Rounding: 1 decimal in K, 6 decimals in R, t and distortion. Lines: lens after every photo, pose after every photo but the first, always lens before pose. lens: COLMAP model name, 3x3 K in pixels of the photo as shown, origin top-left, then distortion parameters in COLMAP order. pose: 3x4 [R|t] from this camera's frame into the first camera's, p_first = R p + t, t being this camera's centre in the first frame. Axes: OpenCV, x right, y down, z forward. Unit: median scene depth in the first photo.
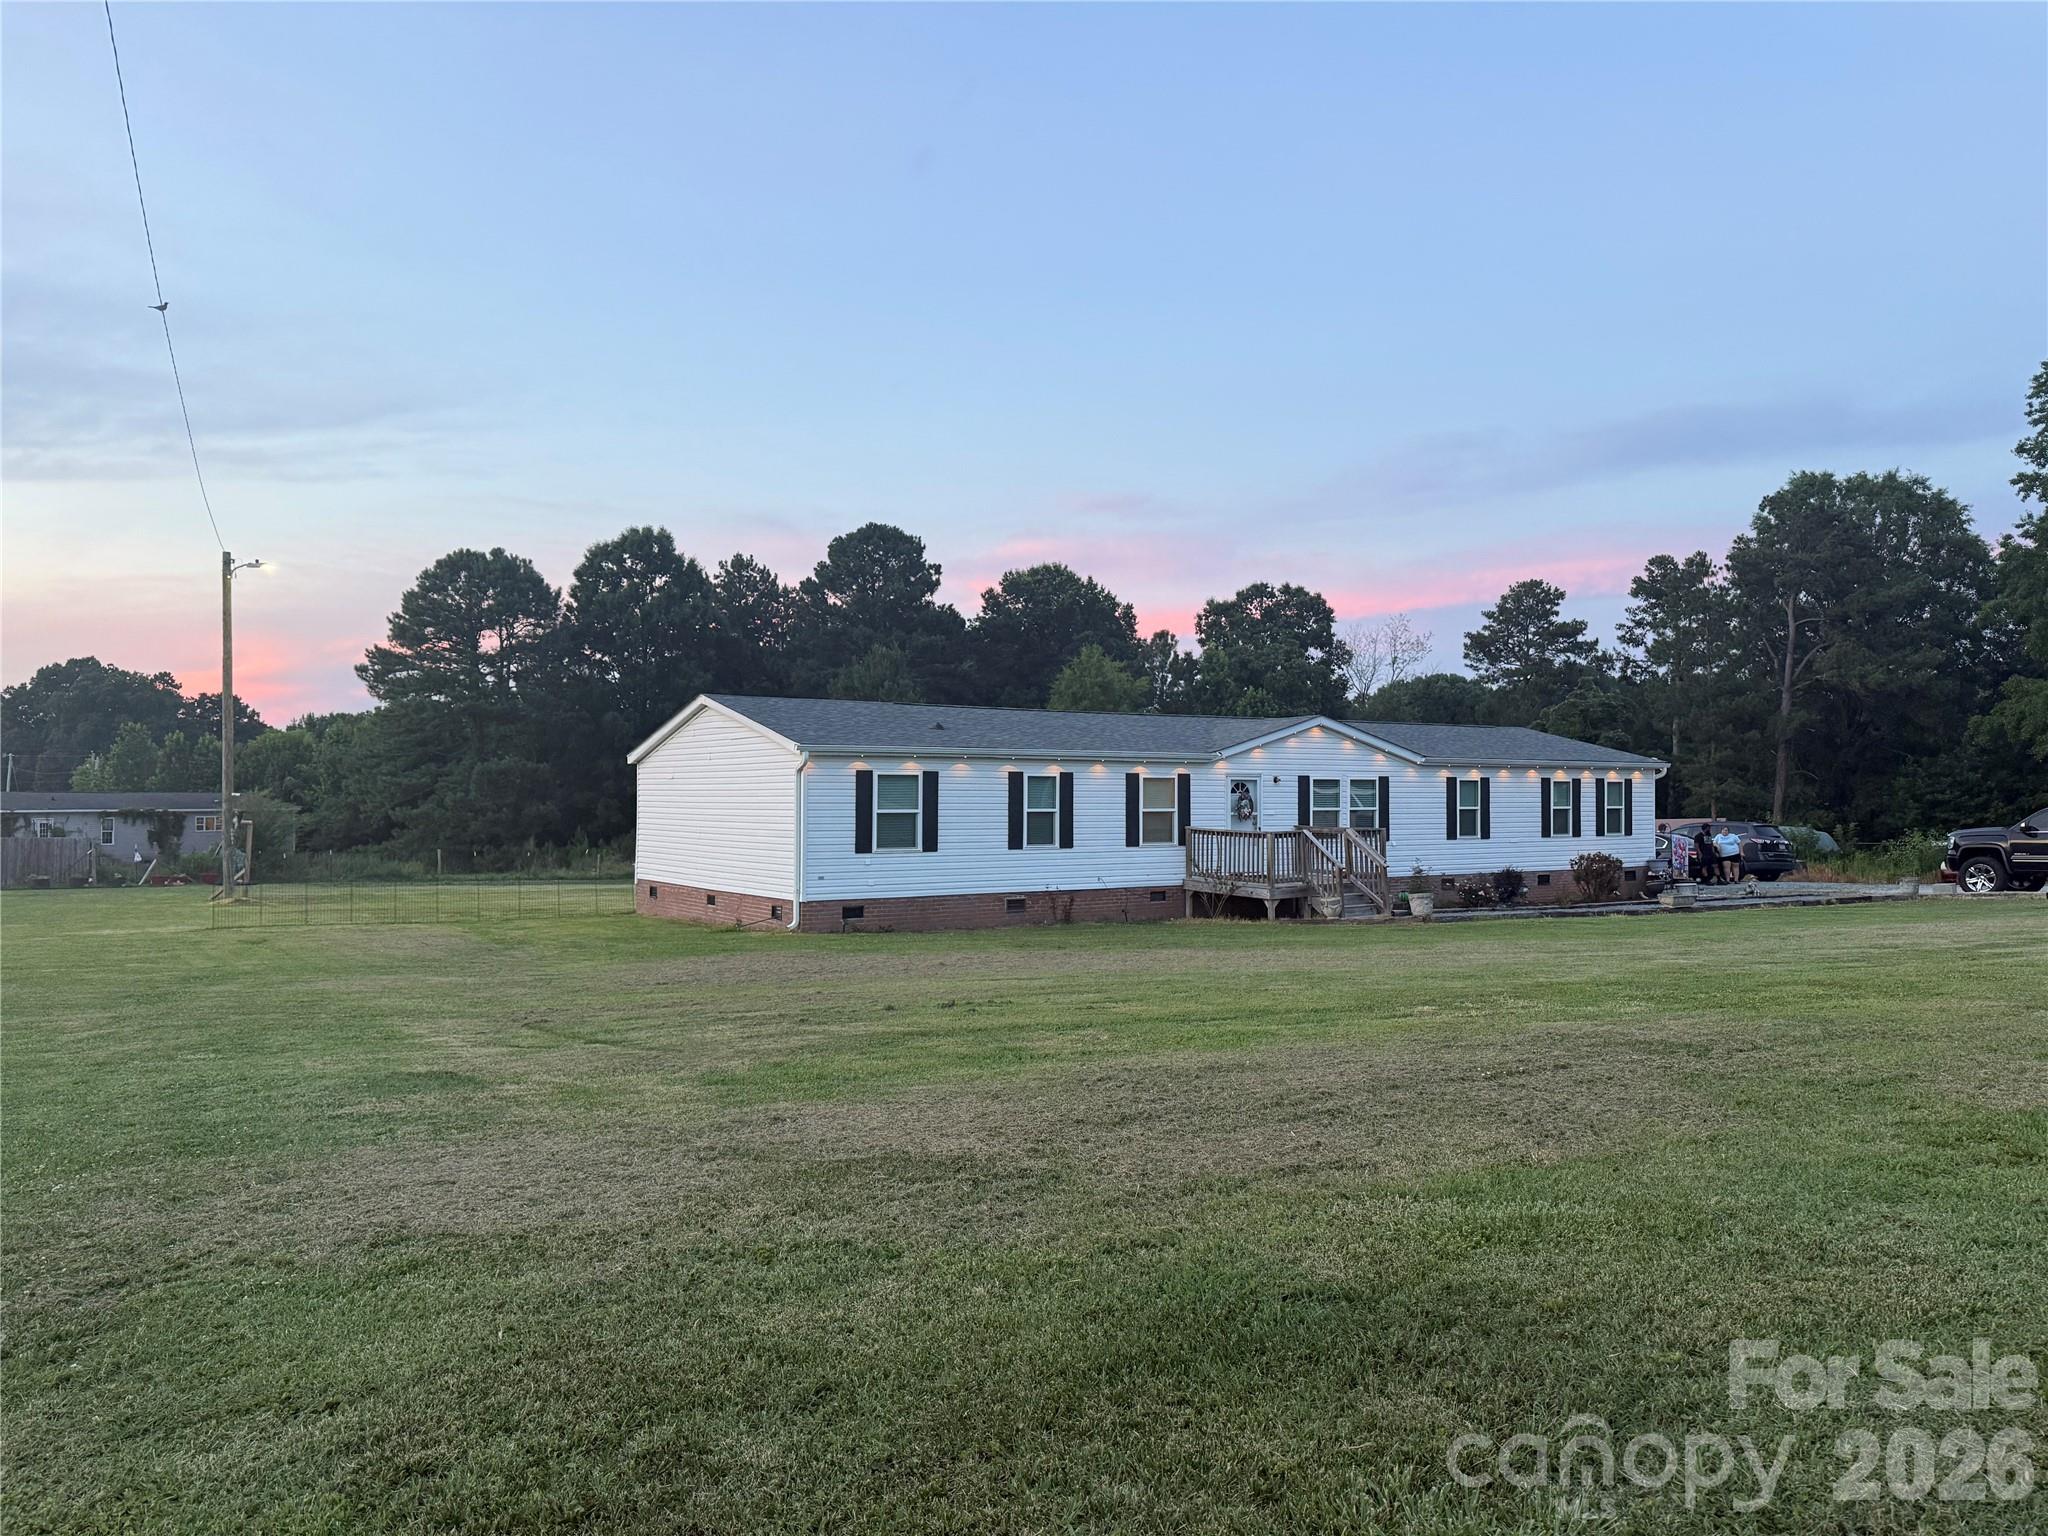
lens RADIAL K [[1441.5, 0, 1028.4], [0, 1441.5, 788.6], [0, 0, 1]] dist [0.121173, -0.173490]
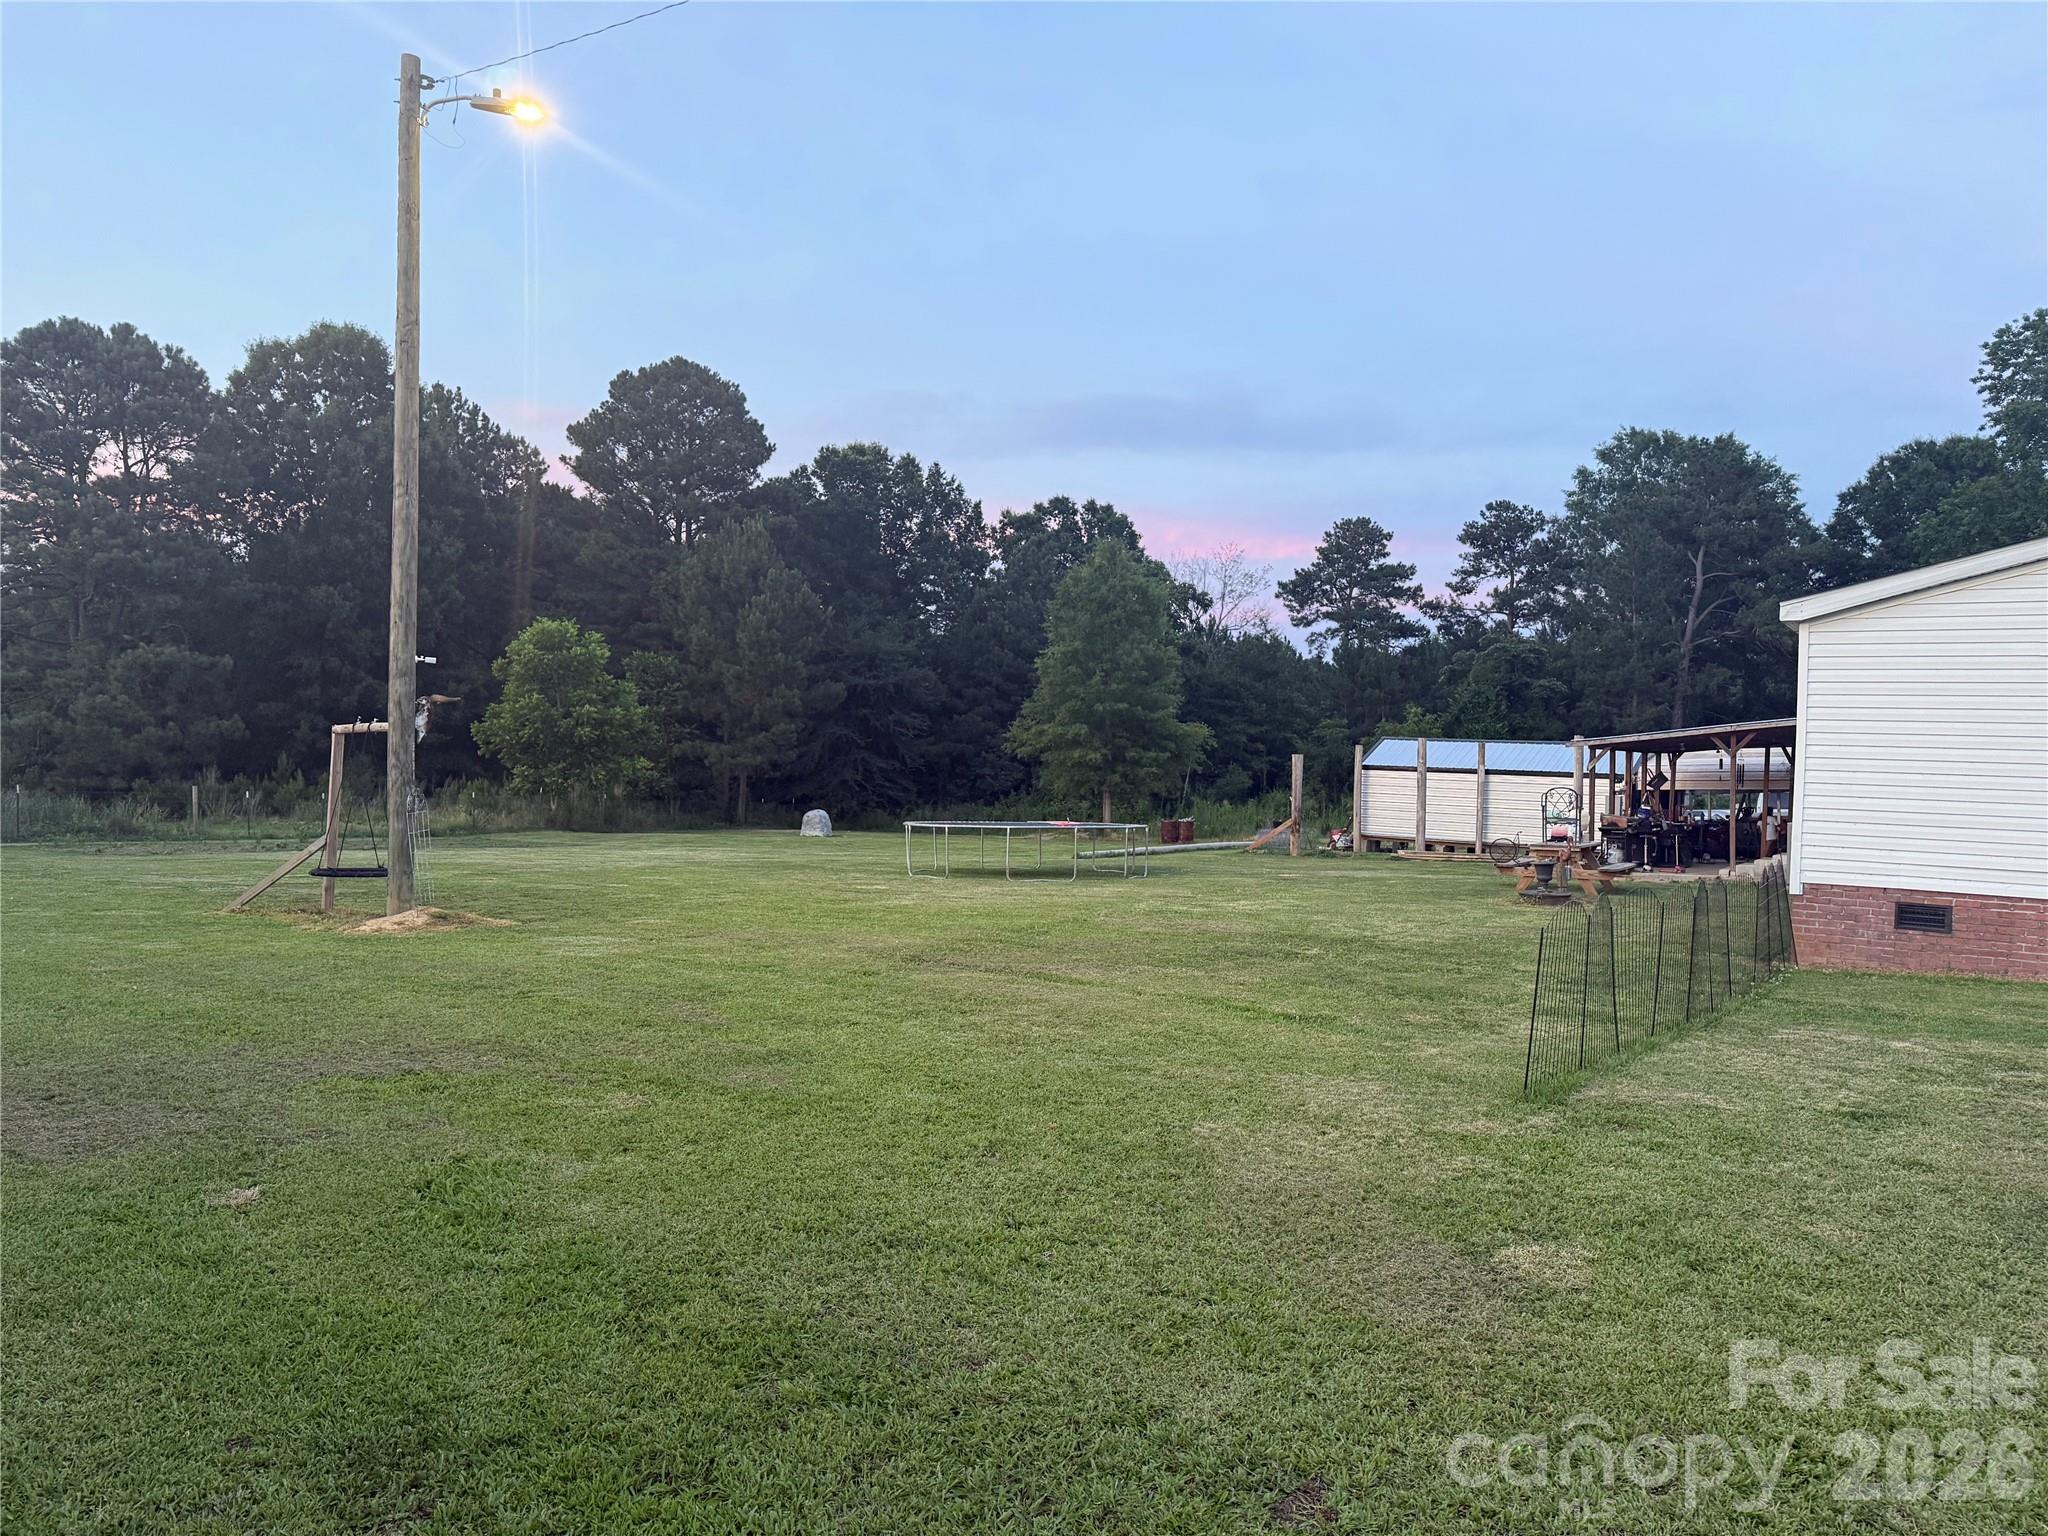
lens RADIAL K [[1441.5, 0, 1028.4], [0, 1441.5, 788.6], [0, 0, 1]] dist [0.121173, -0.173490]
pose [[0.928346, 0.017219, 0.371319, -0.228023], [-0.031451, 0.998983, 0.032306, 0.008830], [-0.370385, -0.041670, 0.927943, 0.237263]]
